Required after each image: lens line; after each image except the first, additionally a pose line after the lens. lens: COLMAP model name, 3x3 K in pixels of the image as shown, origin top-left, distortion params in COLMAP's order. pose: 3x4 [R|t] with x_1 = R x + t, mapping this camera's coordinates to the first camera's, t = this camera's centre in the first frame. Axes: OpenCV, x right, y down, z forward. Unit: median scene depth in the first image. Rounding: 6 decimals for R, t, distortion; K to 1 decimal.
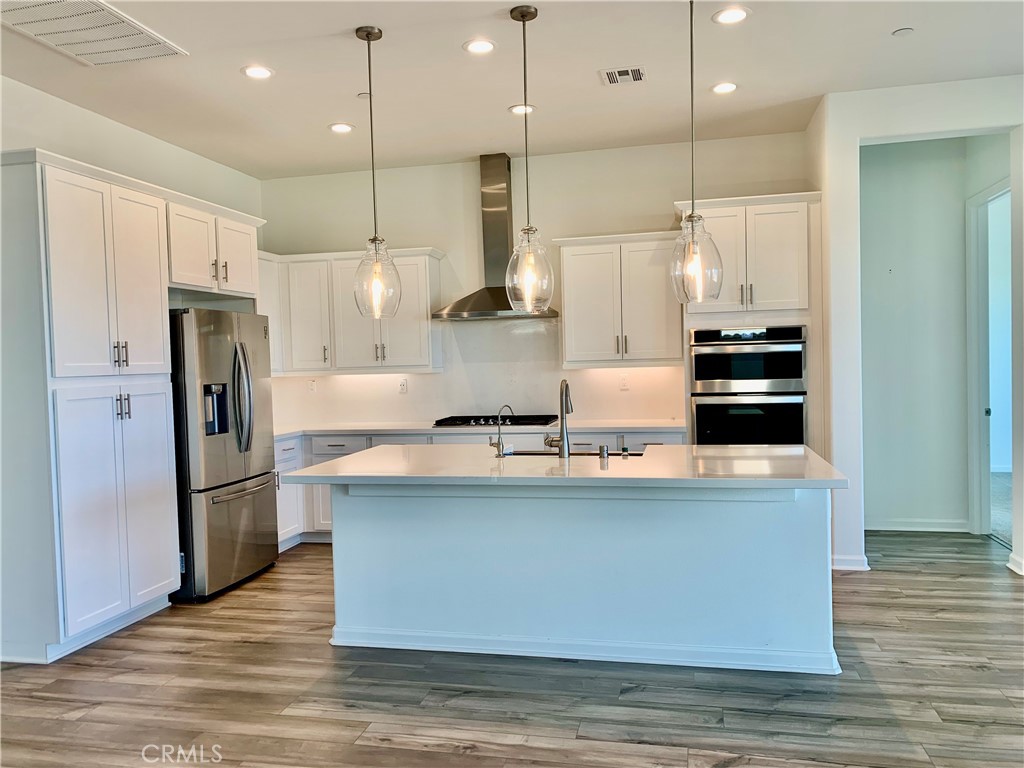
lens RADIAL K [[774.9, 0, 508.0], [0, 774.9, 387.2], [0, 0, 1]] dist [0.003046, -0.007675]
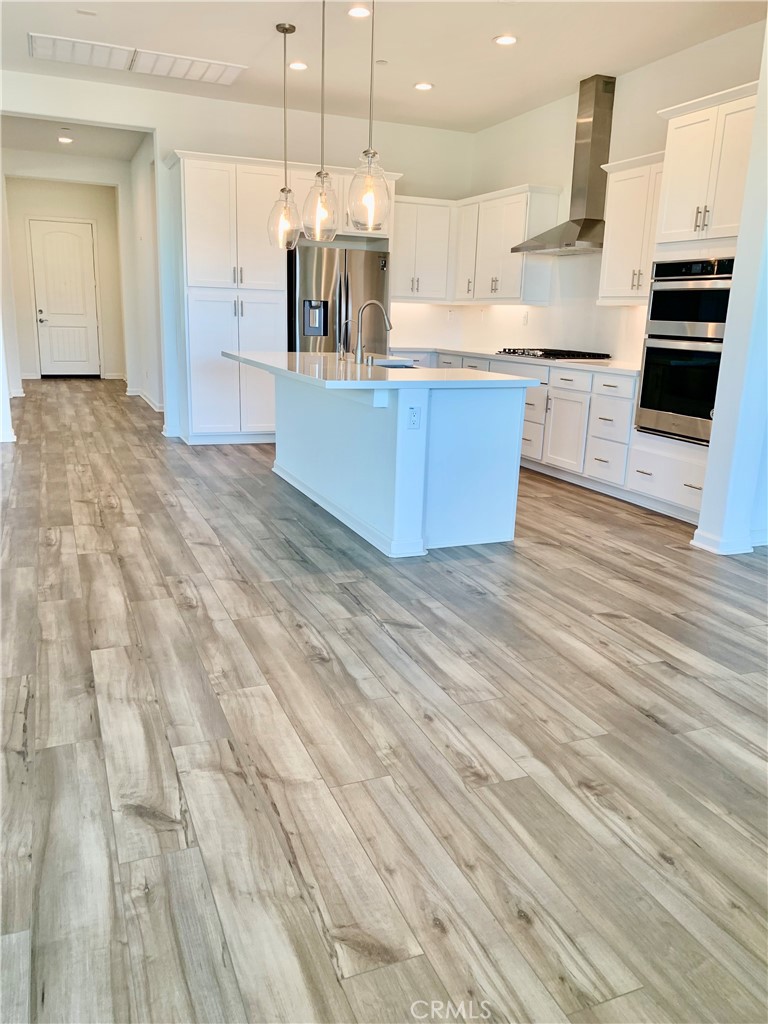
lens RADIAL K [[774.9, 0, 379.2], [0, 774.9, 510.3], [0, 0, 1]] dist [0.003046, -0.007675]
pose [[0.592751, 0.245579, -0.767032, 1.148327], [-0.075603, 0.965139, 0.250581, 0.004019], [0.801830, -0.090542, 0.590653, 0.254757]]
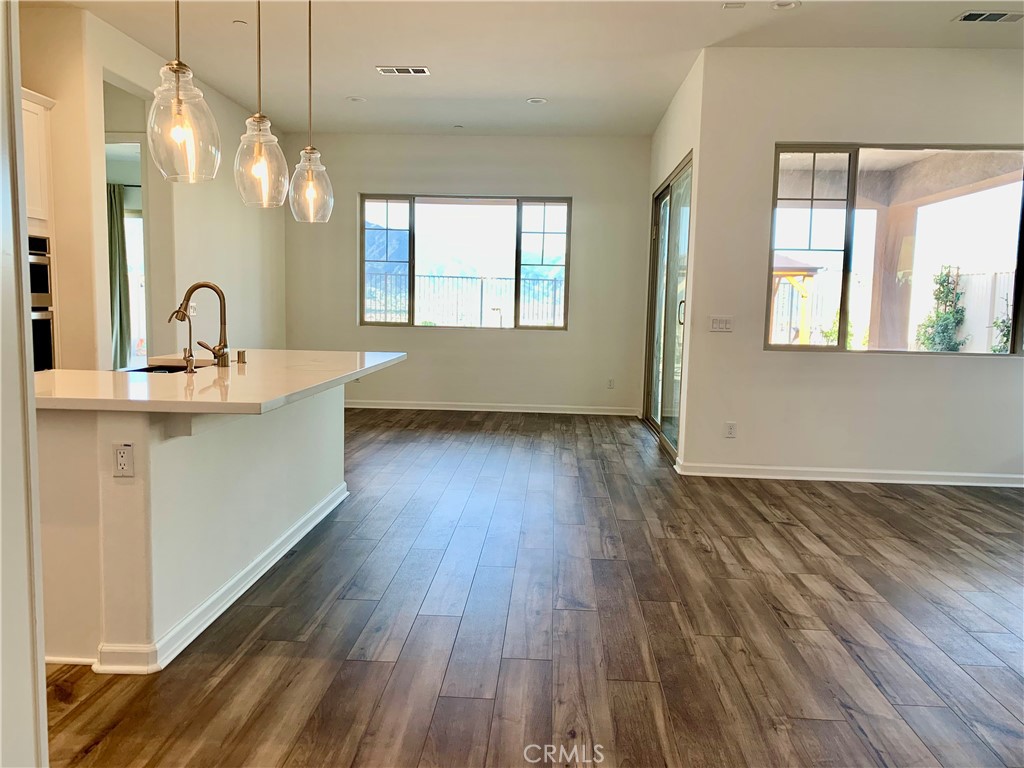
lens RADIAL K [[774.9, 0, 508.0], [0, 774.9, 387.2], [0, 0, 1]] dist [0.003046, -0.007675]
pose [[-0.170615, -0.082938, 0.981841, -0.922537], [0.015228, 0.996110, 0.086790, 0.040989], [-0.985220, 0.029759, -0.168688, 0.829502]]
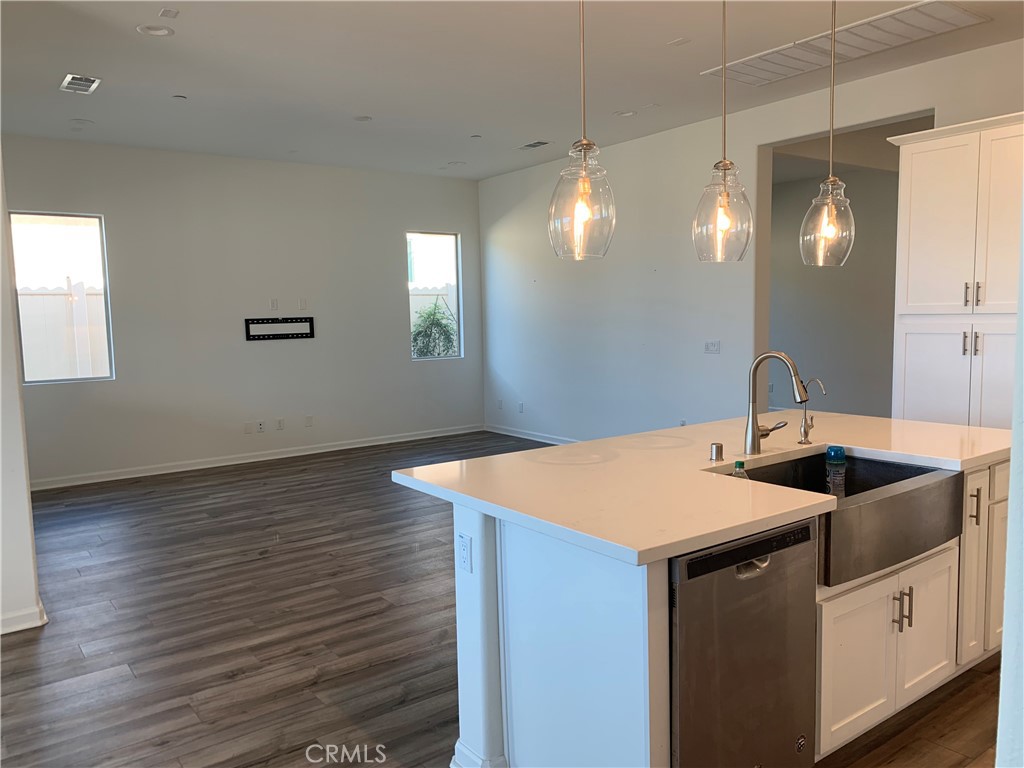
lens RADIAL K [[774.9, 0, 508.0], [0, 774.9, 387.2], [0, 0, 1]] dist [0.003046, -0.007675]
pose [[-0.639106, 0.120788, -0.759575, 0.807832], [0.017241, 0.989593, 0.142859, -0.087070], [0.768926, 0.078206, -0.634537, 1.311659]]
